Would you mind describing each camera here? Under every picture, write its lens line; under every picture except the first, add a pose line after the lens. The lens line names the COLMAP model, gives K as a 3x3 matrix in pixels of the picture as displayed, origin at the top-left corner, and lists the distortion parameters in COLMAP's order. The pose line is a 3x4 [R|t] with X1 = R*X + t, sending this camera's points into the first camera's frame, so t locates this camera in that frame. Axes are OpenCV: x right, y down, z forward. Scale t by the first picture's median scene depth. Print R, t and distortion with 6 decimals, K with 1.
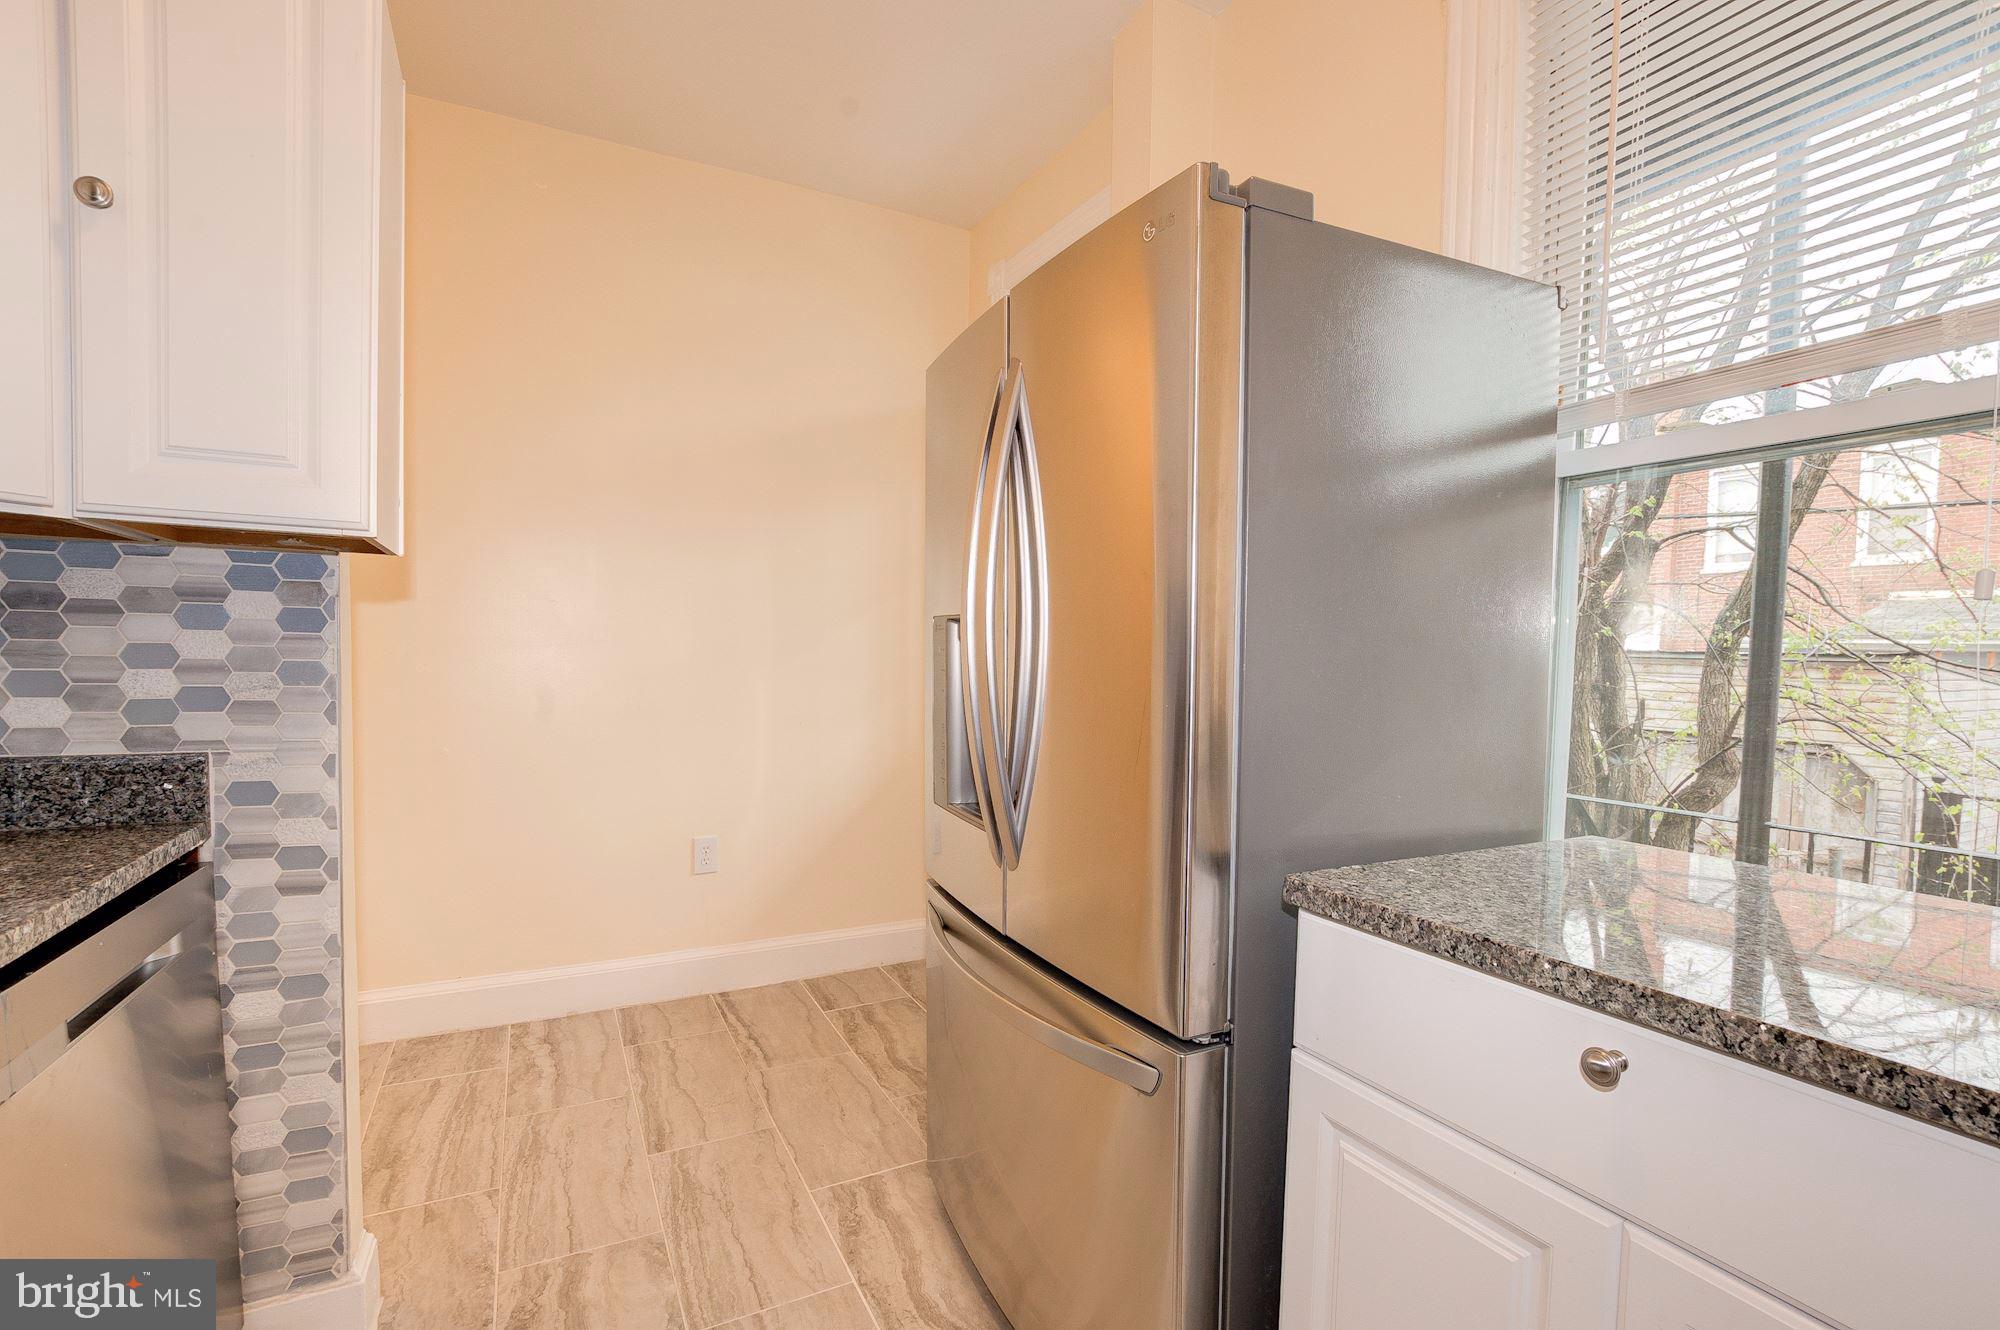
lens RADIAL K [[898.8, 0, 1003.0], [0, 898.8, 689.2], [0, 0, 1]] dist [-0.018567, 0.003030]
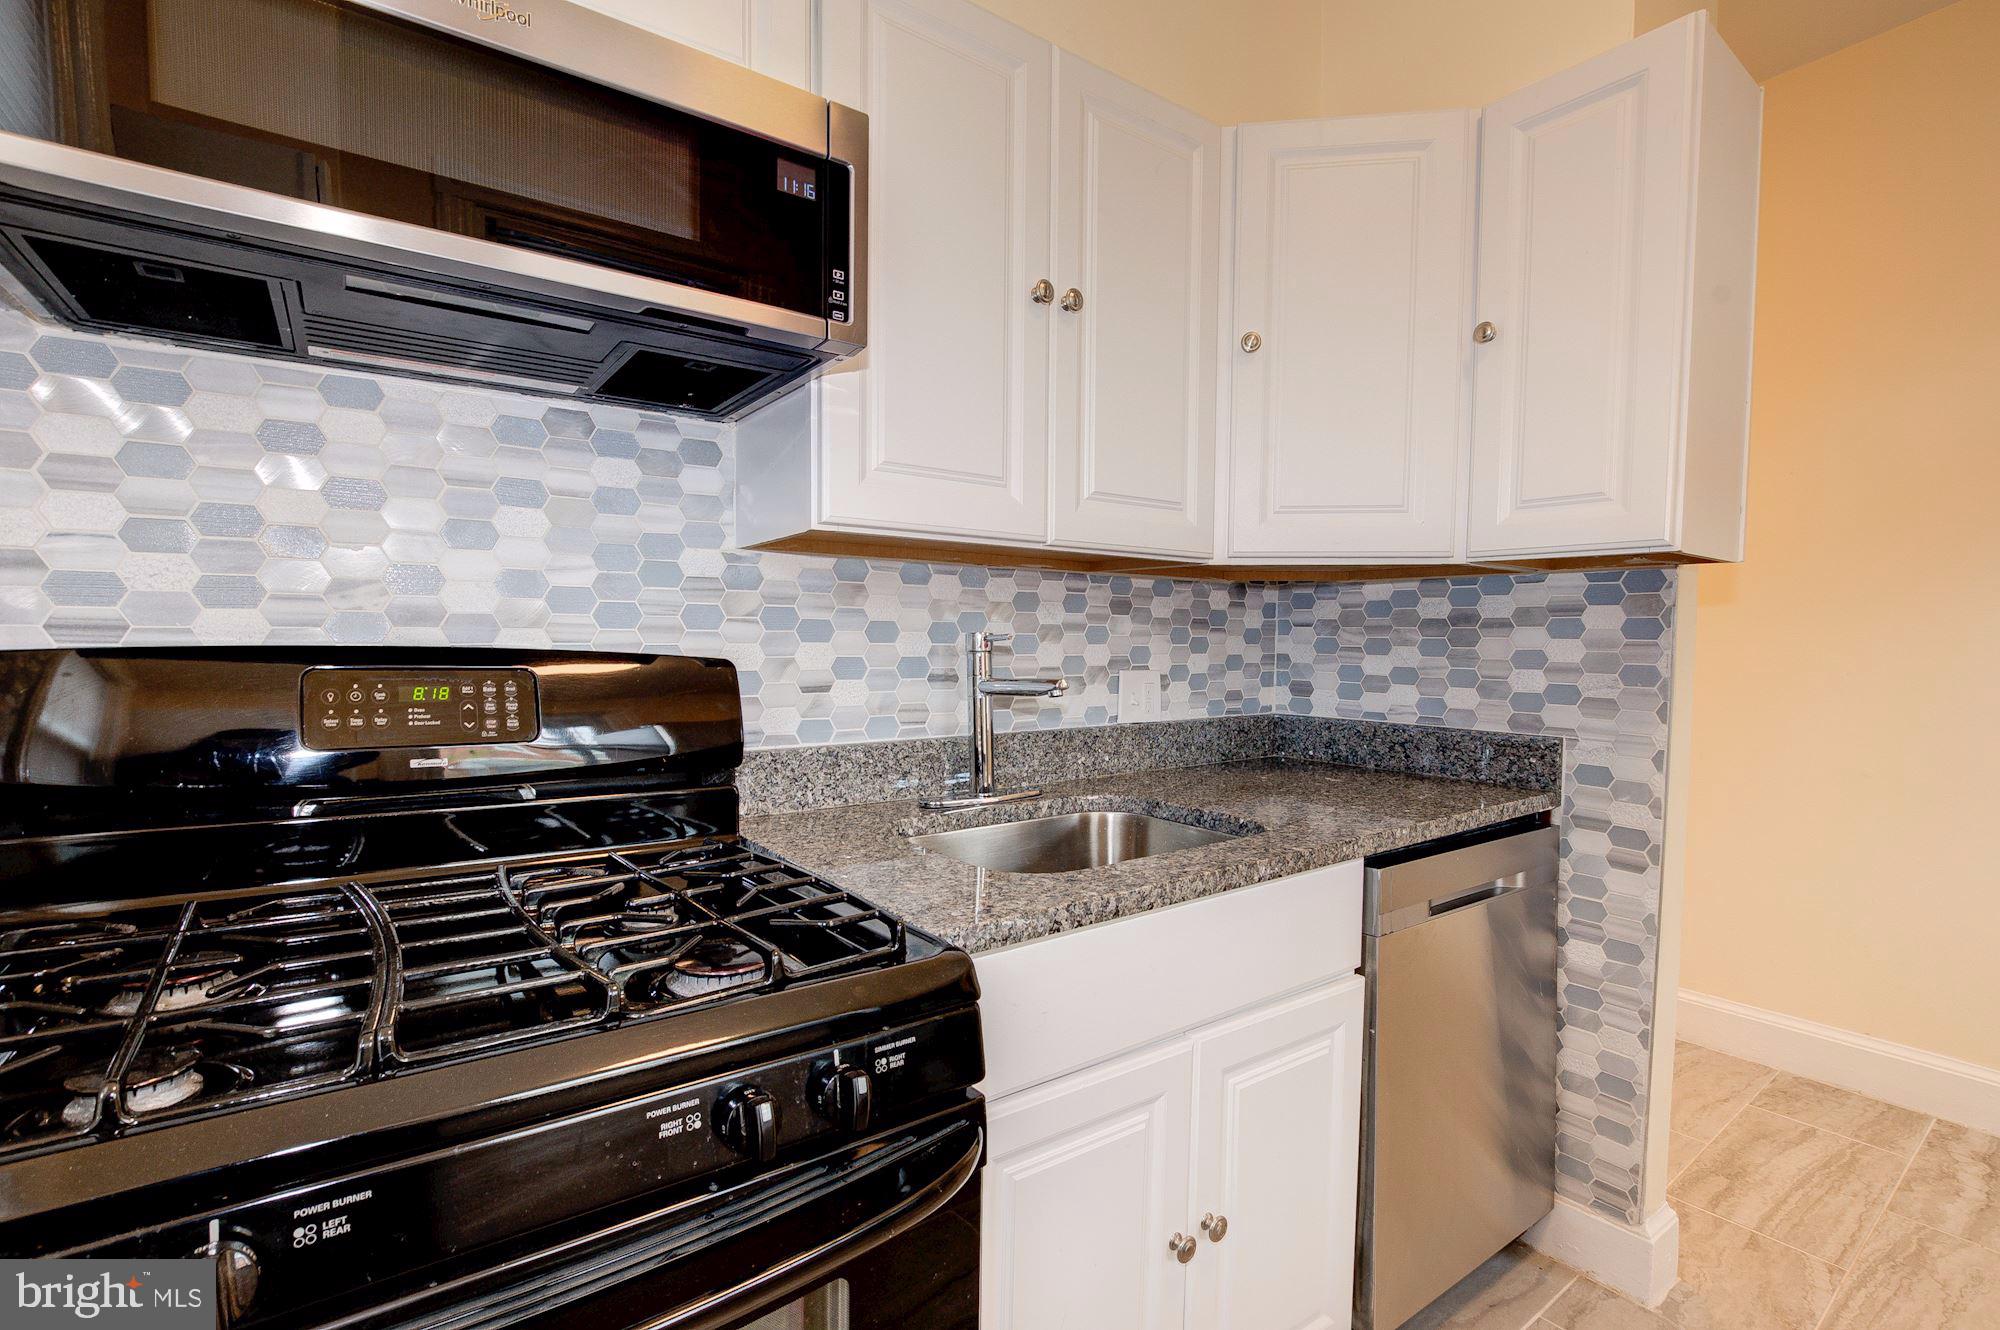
lens RADIAL K [[898.8, 0, 985.9], [0, 898.8, 679.0], [0, 0, 1]] dist [-0.018567, 0.003030]
pose [[0.155088, 0.024749, -0.987591, 0.206326], [-0.046788, 0.998748, 0.017681, 0.005156], [0.986792, 0.043465, 0.156051, 0.004478]]
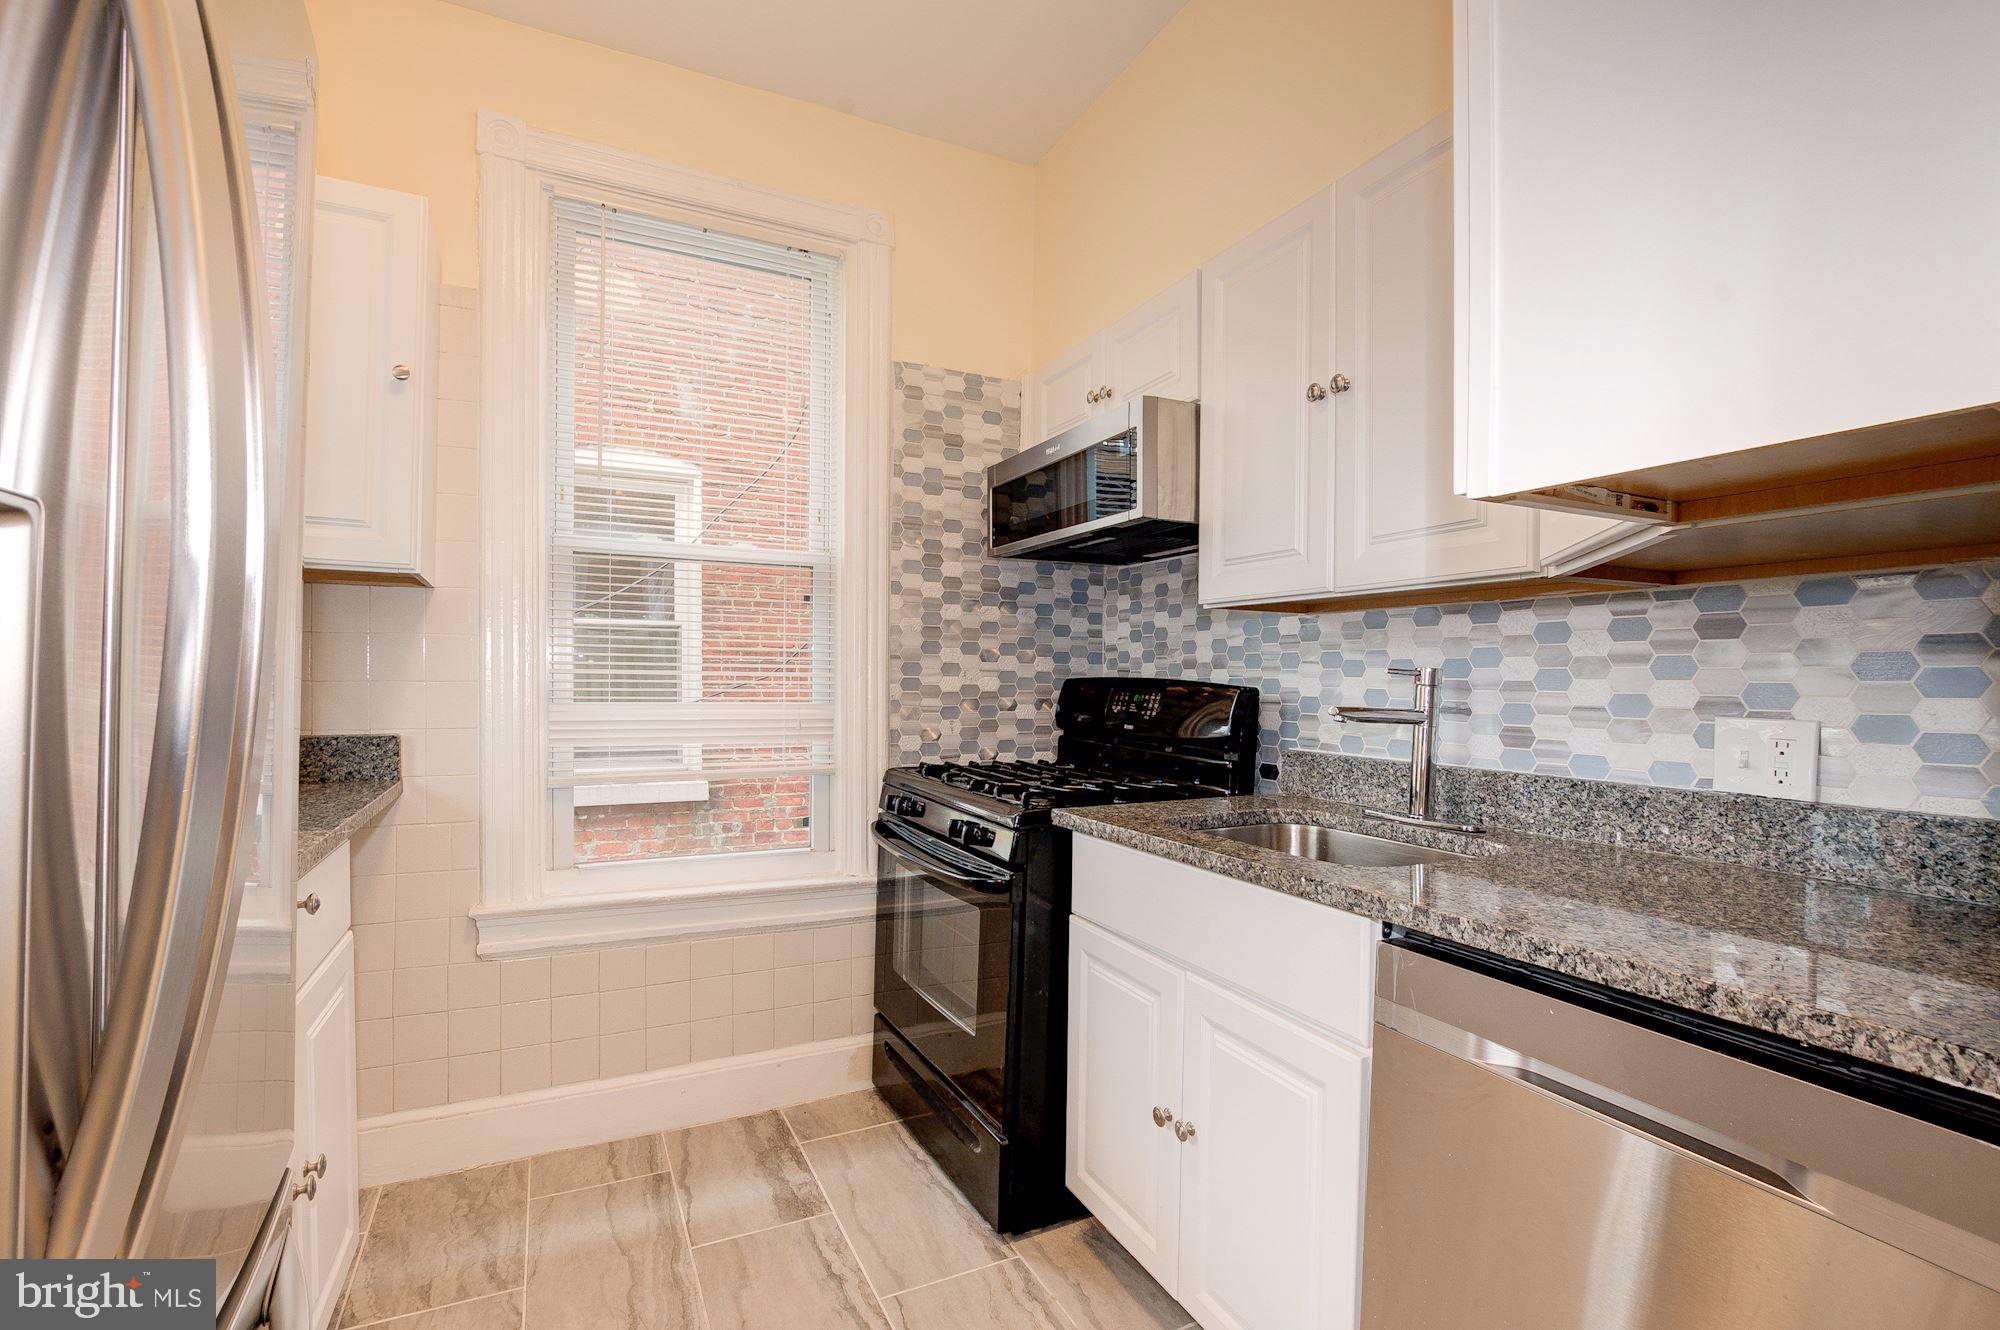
lens RADIAL K [[898.8, 0, 996.5], [0, 898.8, 669.7], [0, 0, 1]] dist [-0.018567, 0.003030]
pose [[-0.999633, -0.027010, 0.002224, -0.323057], [-0.026909, 0.998951, 0.037059, -0.058905], [-0.003222, 0.036985, -0.999311, 1.380863]]
